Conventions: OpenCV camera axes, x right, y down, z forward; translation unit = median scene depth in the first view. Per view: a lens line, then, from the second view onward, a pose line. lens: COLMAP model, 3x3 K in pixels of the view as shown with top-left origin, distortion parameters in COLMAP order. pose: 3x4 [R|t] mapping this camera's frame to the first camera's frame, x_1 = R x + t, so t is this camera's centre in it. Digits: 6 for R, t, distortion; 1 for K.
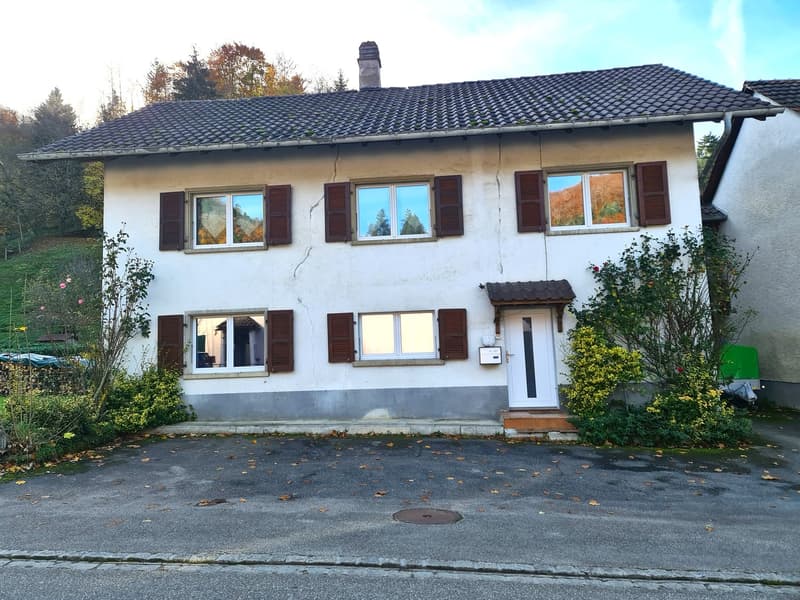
lens RADIAL K [[592.9, 0, 400.0], [0, 592.9, 300.0], [0, 0, 1]] dist [0.065450, -0.078560]
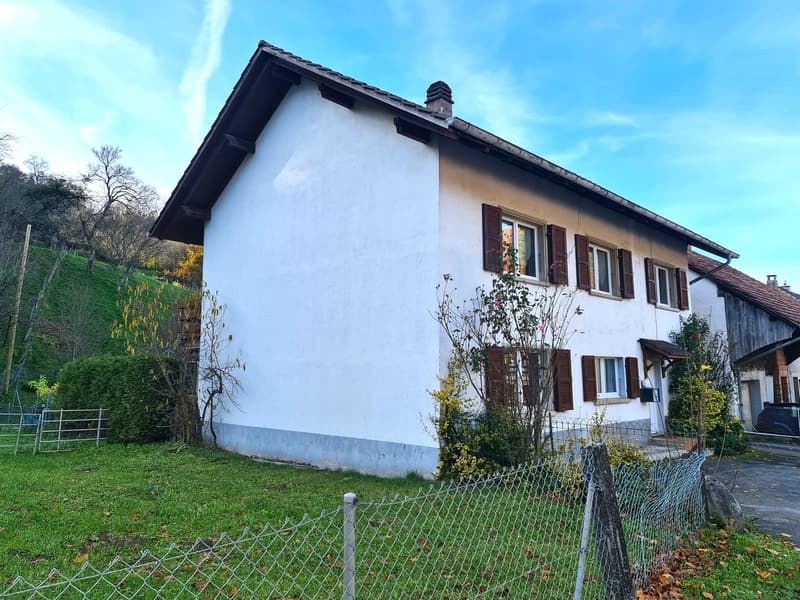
lens RADIAL K [[652.4, 0, 400.0], [0, 652.4, 300.0], [0, 0, 1]] dist [0.051770, 0.003235]
pose [[0.577642, 0.125481, 0.806588, -1.289222], [-0.053391, 0.991806, -0.116058, 0.080681], [-0.814543, 0.023975, 0.579608, 0.587882]]
